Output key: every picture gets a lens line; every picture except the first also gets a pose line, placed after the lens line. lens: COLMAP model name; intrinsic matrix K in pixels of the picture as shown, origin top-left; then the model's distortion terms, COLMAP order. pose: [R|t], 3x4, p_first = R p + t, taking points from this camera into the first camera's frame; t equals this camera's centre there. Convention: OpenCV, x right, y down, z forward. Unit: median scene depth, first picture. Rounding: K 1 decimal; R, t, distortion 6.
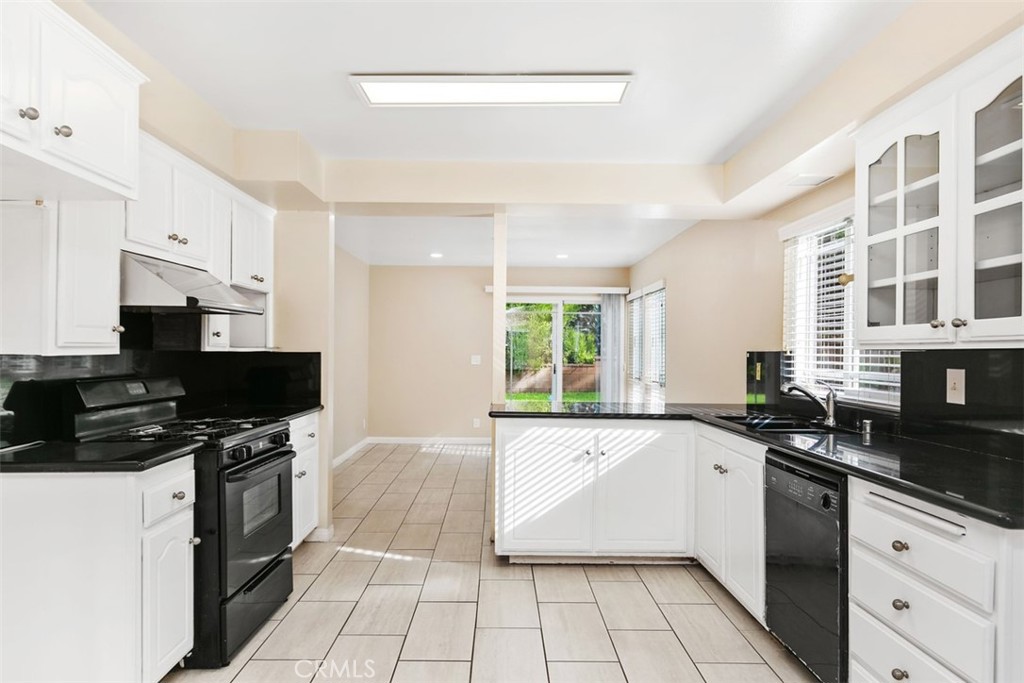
lens RADIAL K [[643.7, 0, 506.0], [0, 643.7, 347.6], [0, 0, 1]] dist [0.004213, -0.002397]
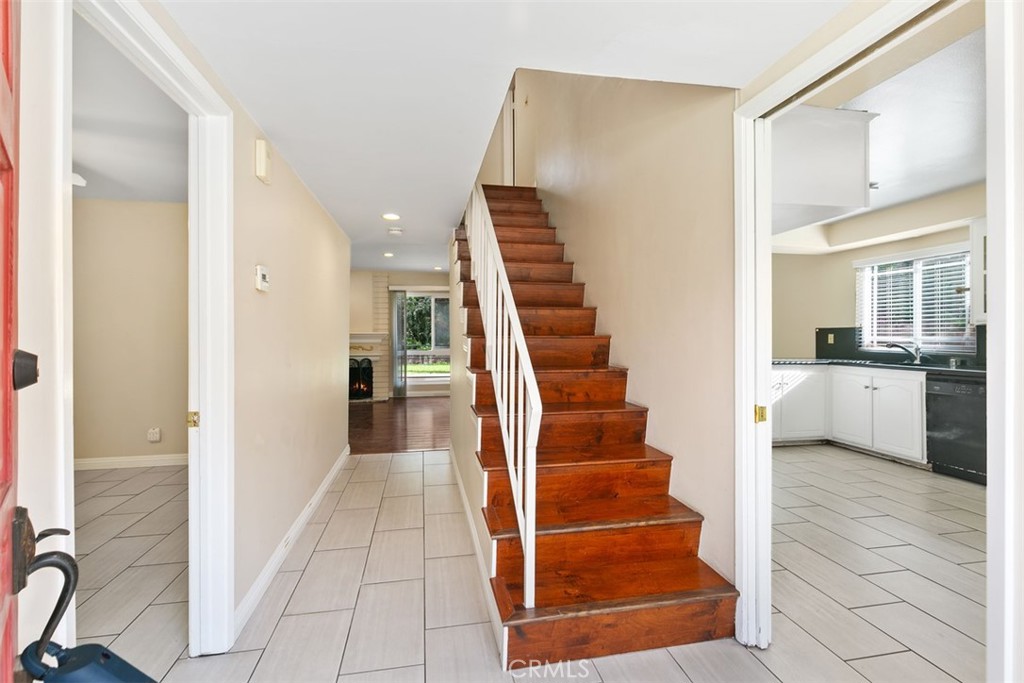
lens RADIAL K [[470.0, 0, 506.8], [0, 470.0, 335.1], [0, 0, 1]] dist [0.005726, 0.002133]
pose [[0.982972, -0.015136, 0.183132, -0.979702], [0.014476, 0.999883, 0.004941, 0.008299], [-0.183185, -0.002206, 0.983076, -0.185123]]
